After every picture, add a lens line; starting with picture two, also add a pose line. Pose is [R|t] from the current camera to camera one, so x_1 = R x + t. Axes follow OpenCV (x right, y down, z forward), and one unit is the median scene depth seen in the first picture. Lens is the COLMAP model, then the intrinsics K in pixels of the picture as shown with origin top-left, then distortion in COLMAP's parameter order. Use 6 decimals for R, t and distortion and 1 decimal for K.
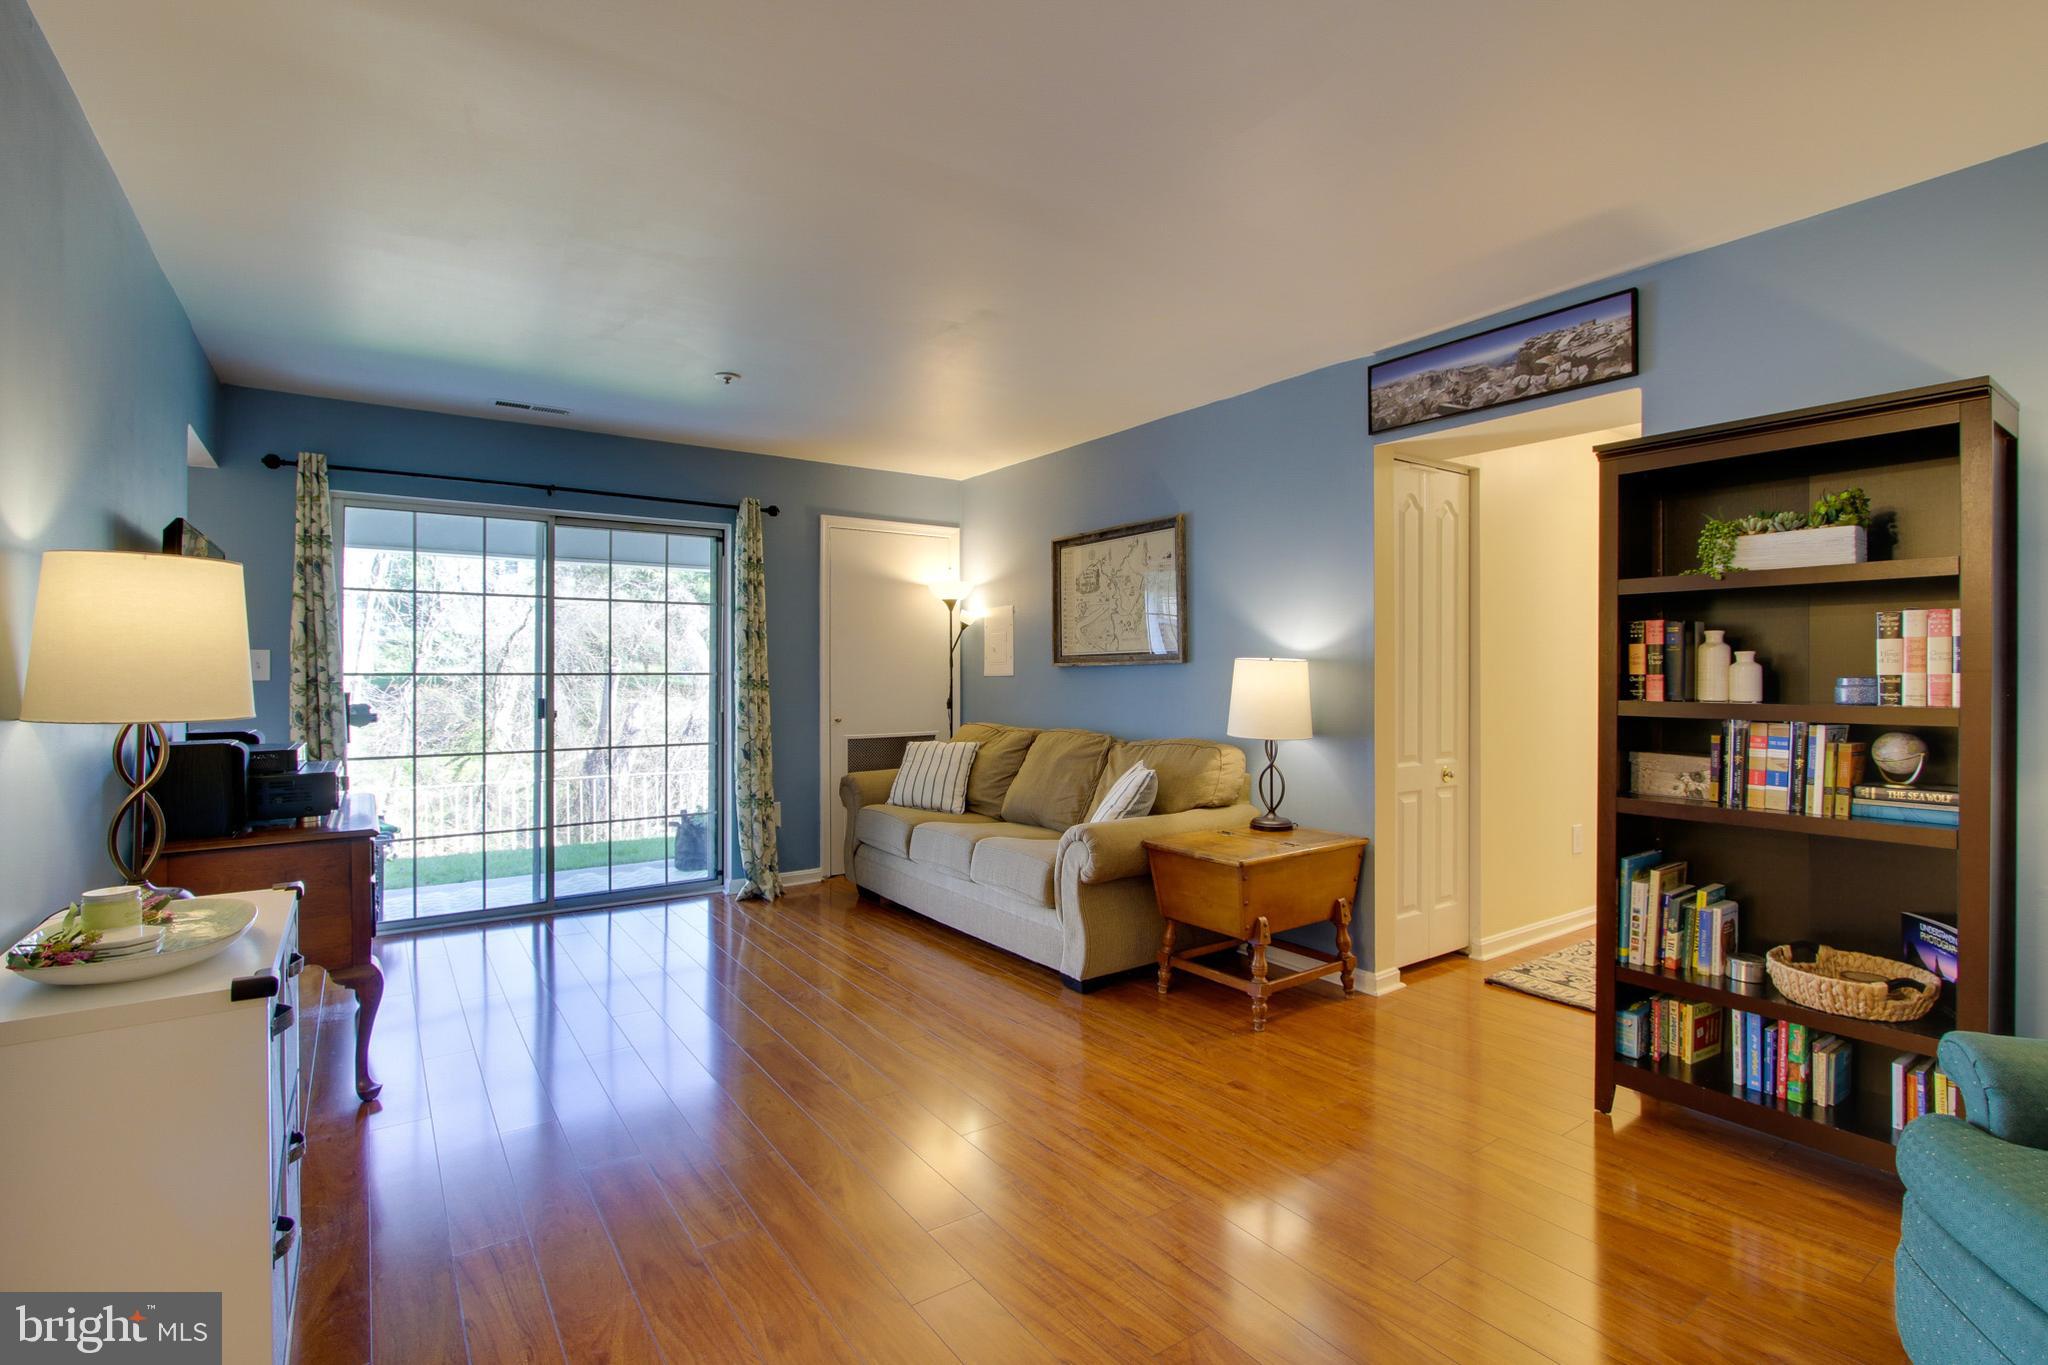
lens RADIAL K [[944.0, 0, 1015.9], [0, 944.0, 665.6], [0, 0, 1]] dist [-0.016482, 0.000109]
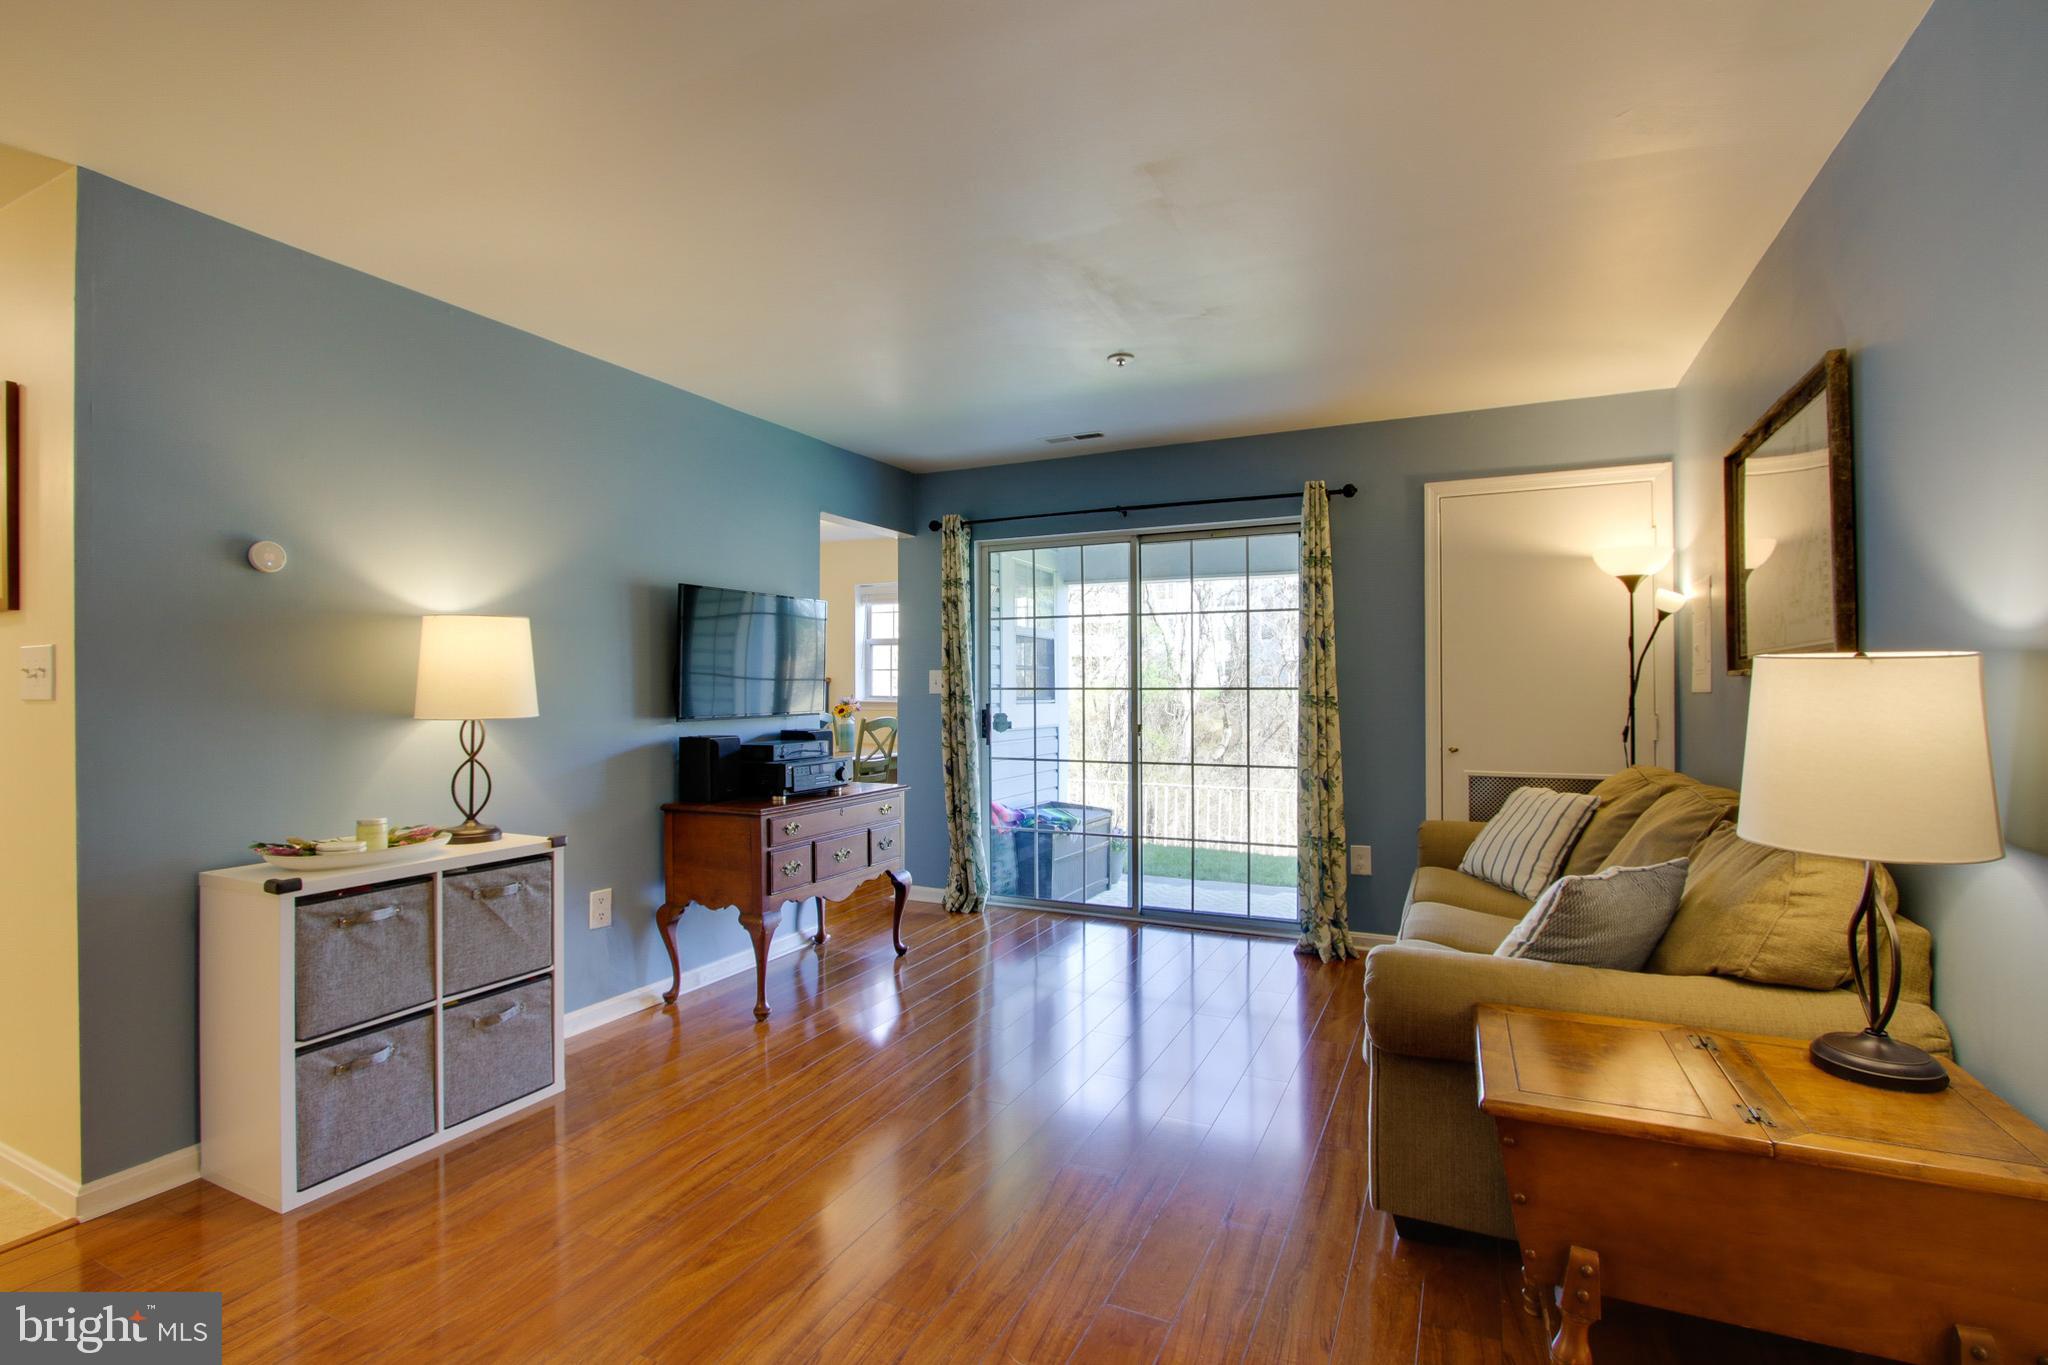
lens RADIAL K [[936.2, 0, 1011.3], [0, 936.2, 687.9], [0, 0, 1]] dist [-0.013637, 0.001109]
pose [[0.496080, -0.000295, -0.868277, 0.504548], [0.006247, 0.999975, 0.003229, 0.005490], [0.868254, -0.007026, 0.496069, 0.565887]]
